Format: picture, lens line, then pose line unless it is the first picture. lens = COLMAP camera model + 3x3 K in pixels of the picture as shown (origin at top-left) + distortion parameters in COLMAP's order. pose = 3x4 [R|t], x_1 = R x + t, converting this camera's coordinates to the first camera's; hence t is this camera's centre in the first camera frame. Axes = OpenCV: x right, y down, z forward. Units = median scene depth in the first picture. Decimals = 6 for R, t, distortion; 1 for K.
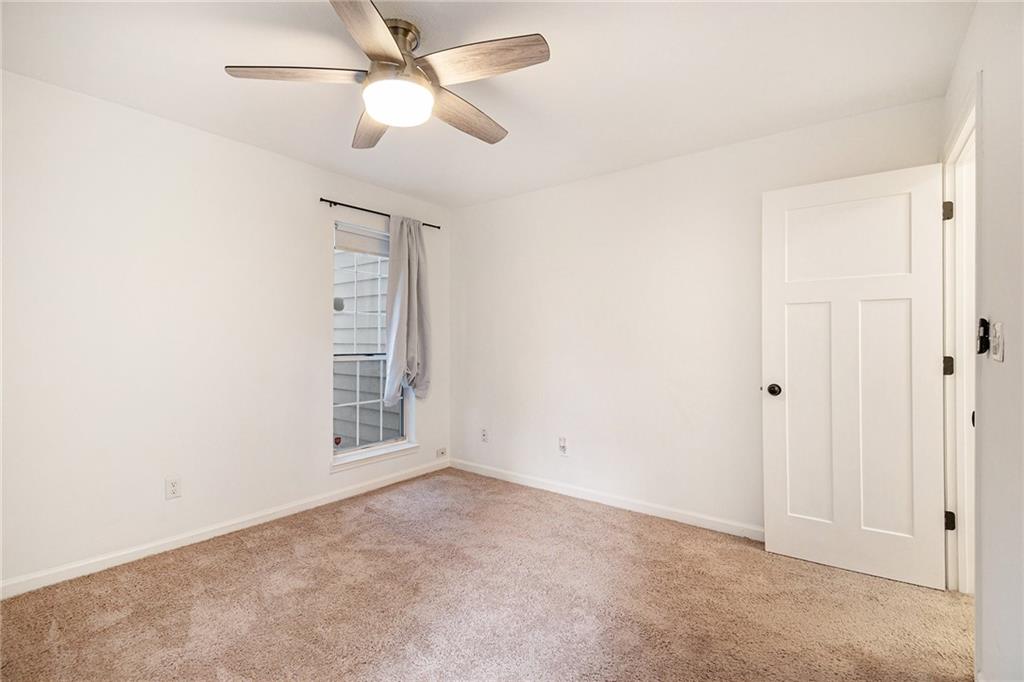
lens RADIAL K [[454.0, 0, 516.8], [0, 454.0, 339.3], [0, 0, 1]] dist [0.017805, -0.028477]
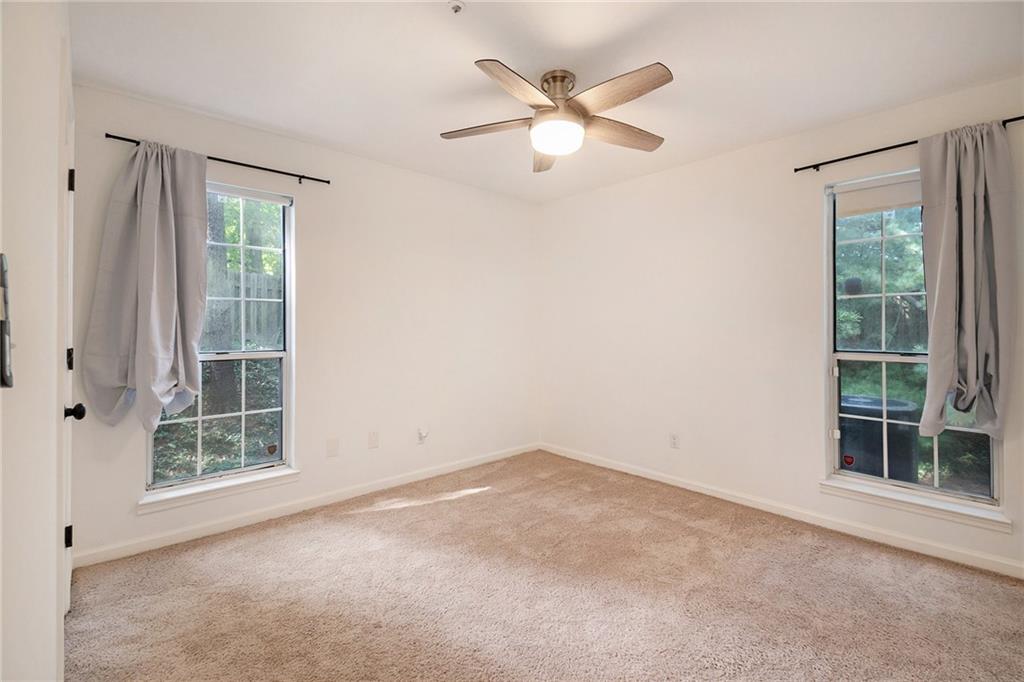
lens RADIAL K [[481.6, 0, 525.7], [0, 481.6, 334.2], [0, 0, 1]] dist [0.018707, -0.022075]
pose [[-0.175826, 0.006060, -0.984403, 0.716848], [-0.010341, 0.999915, 0.008002, 0.003434], [0.984367, 0.011586, -0.175748, 0.783702]]
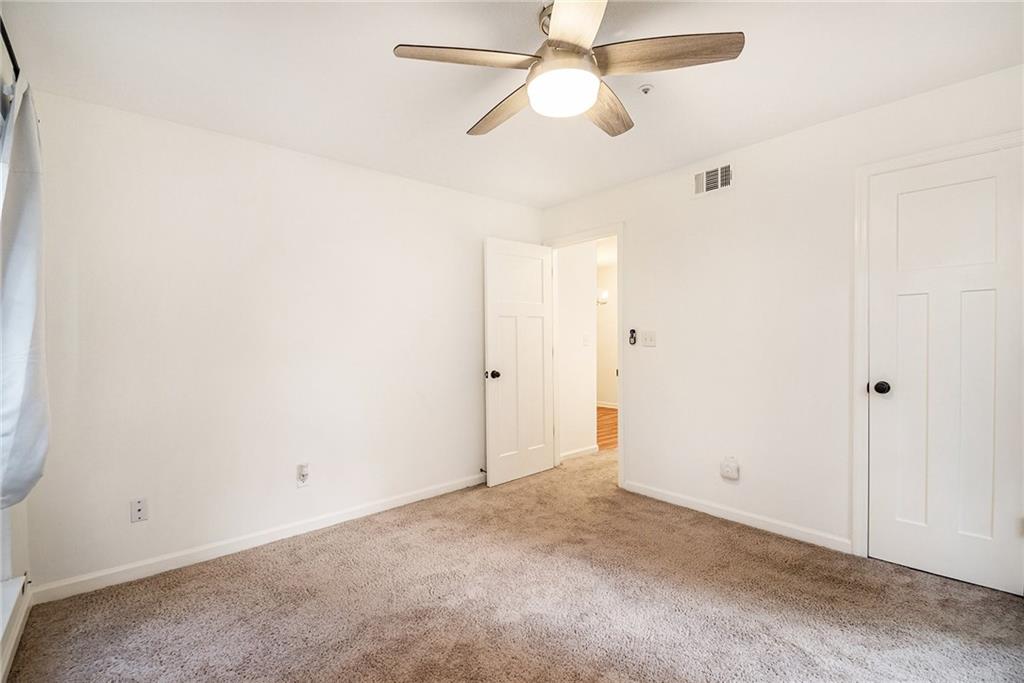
lens RADIAL K [[442.5, 0, 512.0], [0, 442.5, 341.5], [0, 0, 1]] dist [-0.000328, -0.010805]
pose [[0.226336, -0.013173, 0.973960, -0.803499], [0.022641, 0.999710, 0.008260, -0.004658], [-0.973786, 0.020182, 0.226568, 0.613198]]
